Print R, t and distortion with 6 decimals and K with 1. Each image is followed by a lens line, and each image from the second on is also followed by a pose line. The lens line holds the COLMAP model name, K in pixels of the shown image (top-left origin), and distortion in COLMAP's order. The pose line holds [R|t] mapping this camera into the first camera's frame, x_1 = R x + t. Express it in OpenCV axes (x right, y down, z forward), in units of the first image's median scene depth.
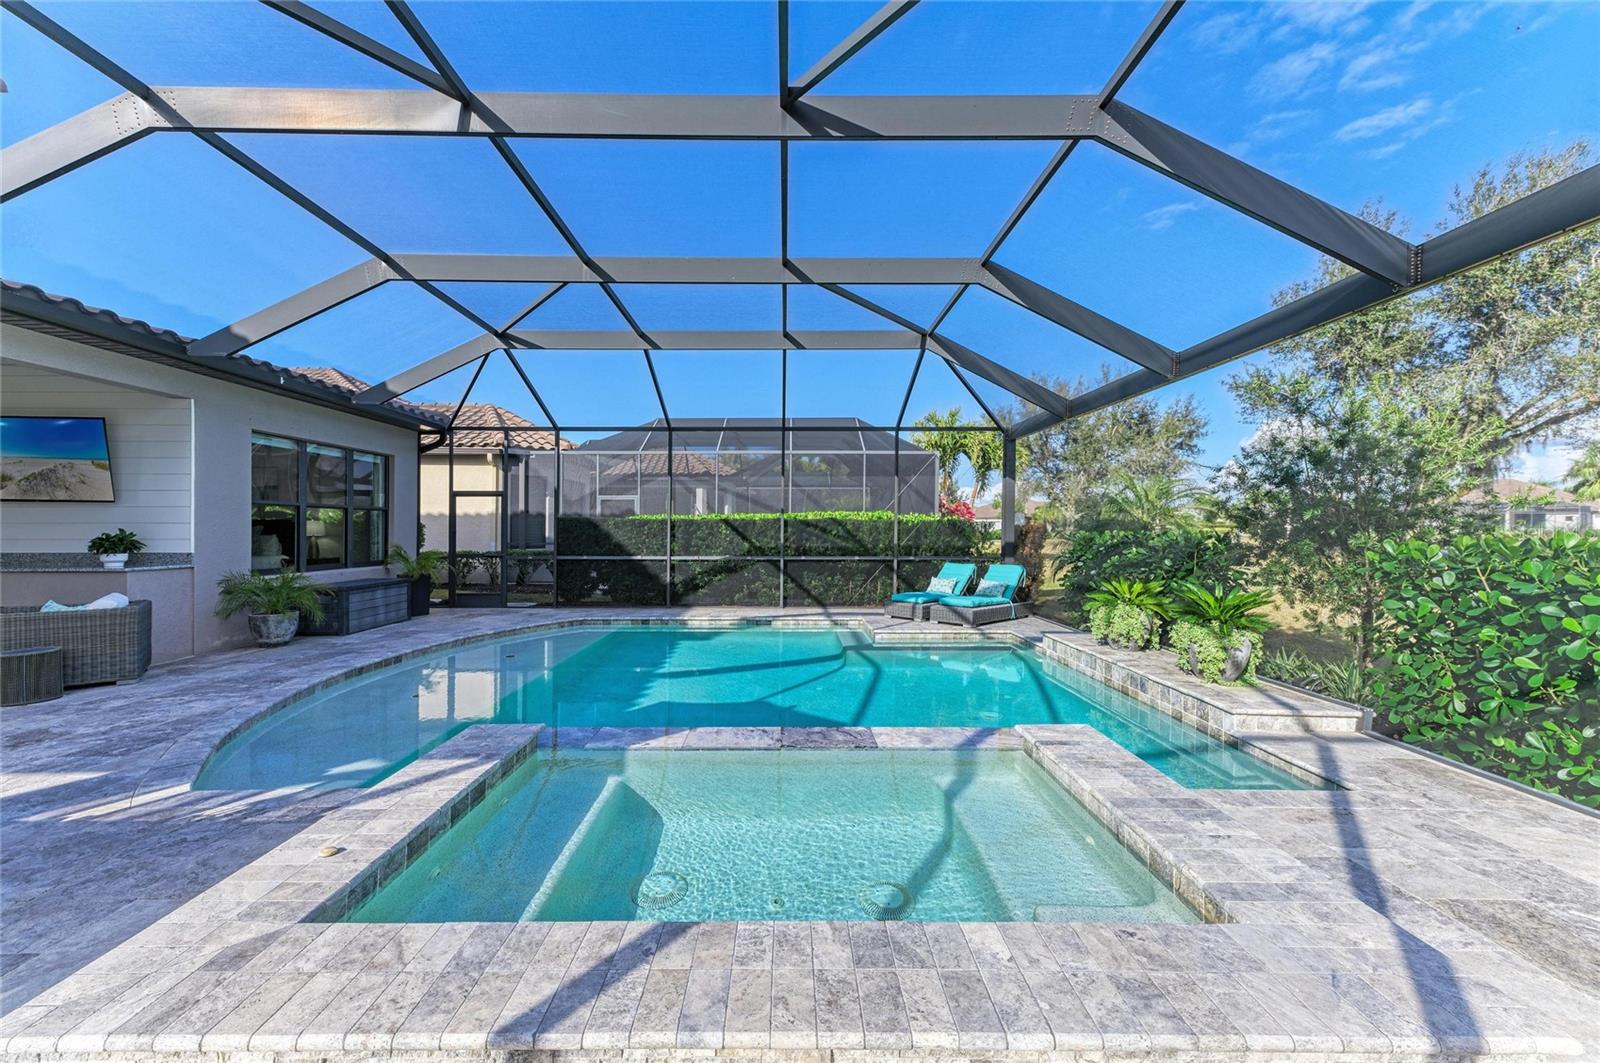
lens RADIAL K [[648.5, 0, 798.8], [0, 648.5, 532.4], [0, 0, 1]] dist [0.015058, -0.000354]
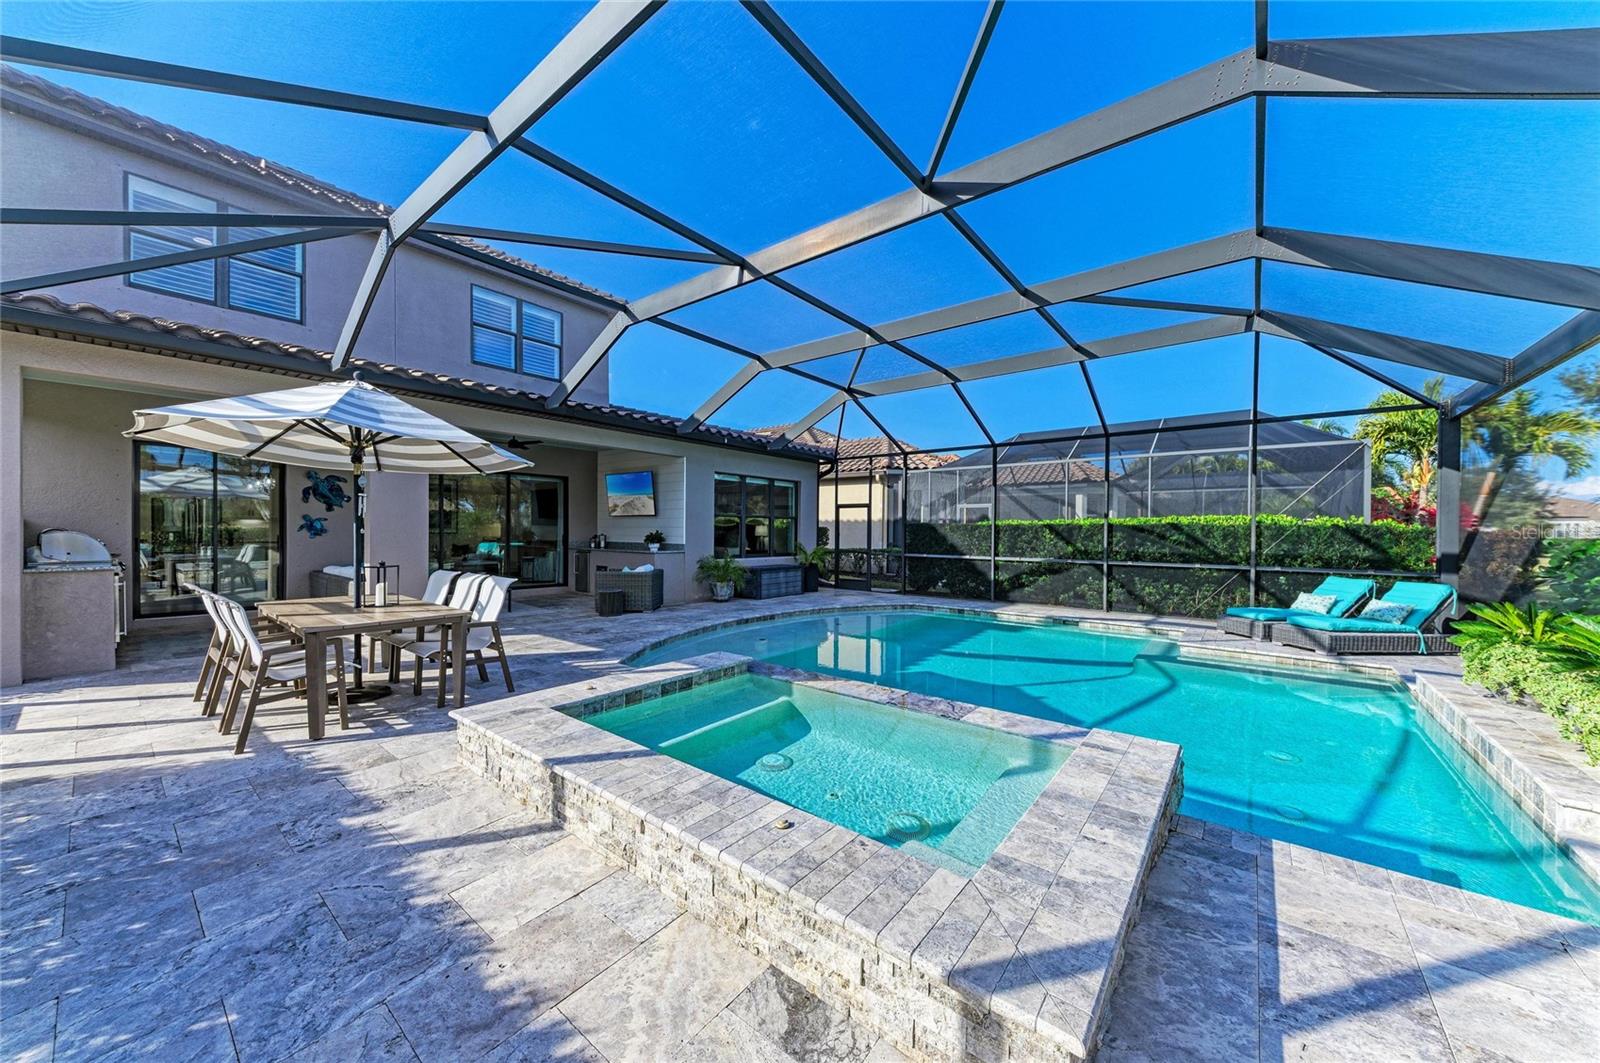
lens RADIAL K [[570.9, 0, 799.1], [0, 570.9, 529.5], [0, 0, 1]] dist [0.010607, -0.000896]
pose [[0.776516, 0.004595, -0.630080, 0.226004], [-0.011132, 0.999917, -0.006426, -0.001136], [0.629999, 0.012004, 0.776503, 0.004830]]
